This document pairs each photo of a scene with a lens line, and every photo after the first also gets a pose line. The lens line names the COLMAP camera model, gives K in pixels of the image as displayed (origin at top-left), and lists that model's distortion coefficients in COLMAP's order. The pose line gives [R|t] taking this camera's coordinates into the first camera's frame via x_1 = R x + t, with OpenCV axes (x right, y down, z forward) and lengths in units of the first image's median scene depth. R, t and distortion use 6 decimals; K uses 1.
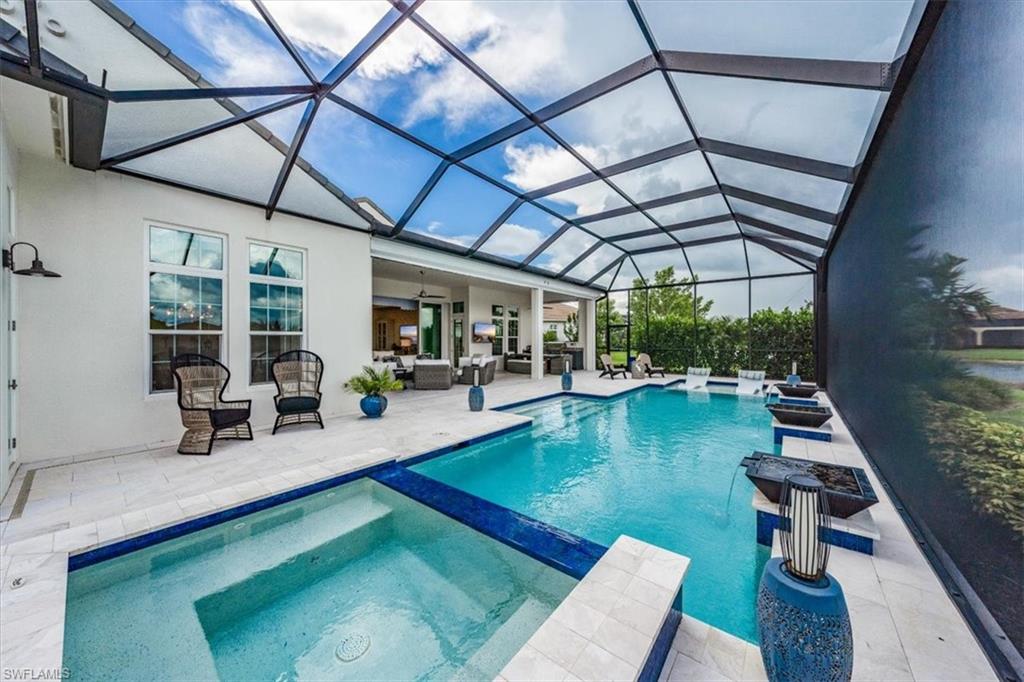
lens RADIAL K [[347.5, 0, 512.0], [0, 347.5, 341.0], [0, 0, 1]] dist [-0.001210, -0.000105]
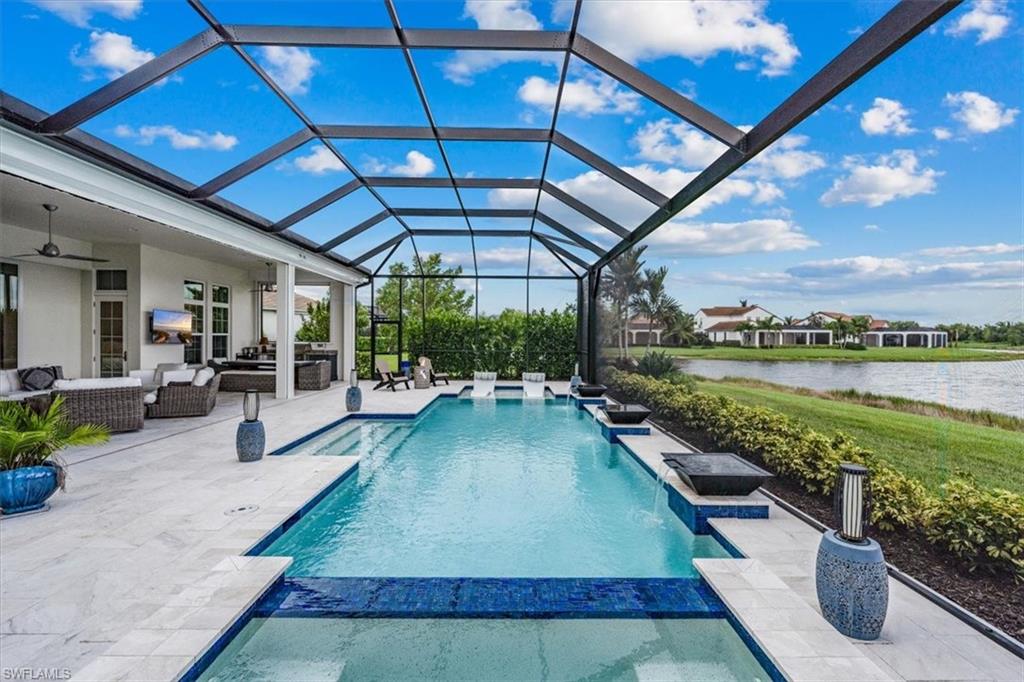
lens RADIAL K [[445.9, 0, 516.2], [0, 445.9, 339.3], [0, 0, 1]] dist [-0.003205, -0.000839]
pose [[0.773394, 0.004562, 0.633910, -0.126442], [-0.006130, 0.999981, 0.000283, -0.007606], [-0.633896, -0.004105, 0.773407, 0.052925]]
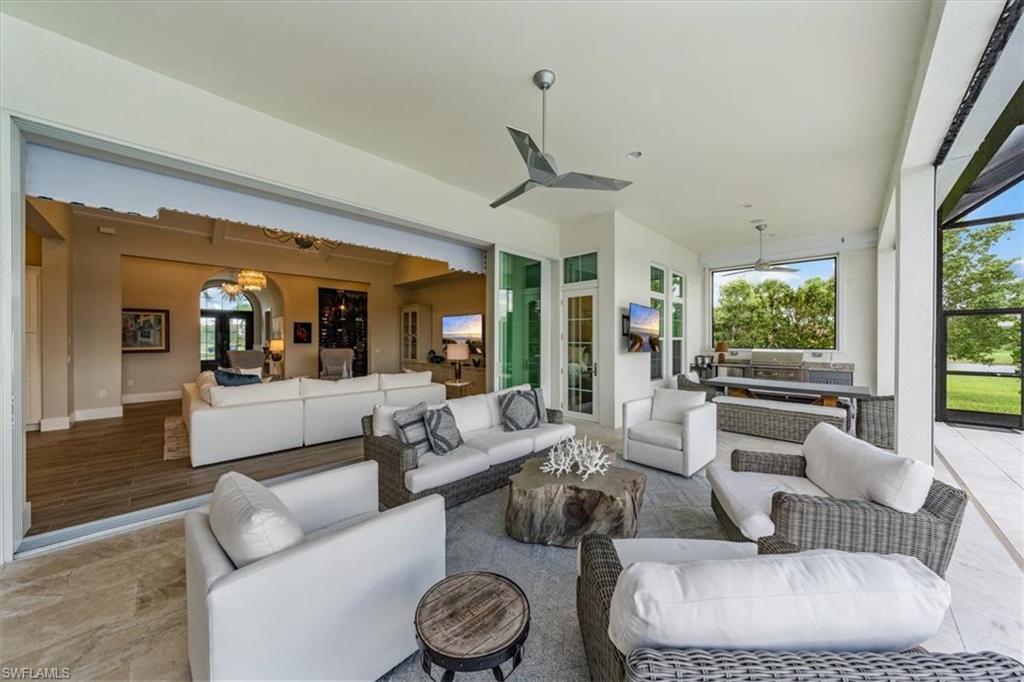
lens RADIAL K [[347.5, 0, 512.0], [0, 347.5, 341.0], [0, 0, 1]] dist [-0.001210, -0.000105]
pose [[0.994957, 0.003264, -0.100246, -0.232295], [-0.002700, 0.999980, 0.005761, -0.013557], [0.100263, -0.005461, 0.994946, 0.682353]]
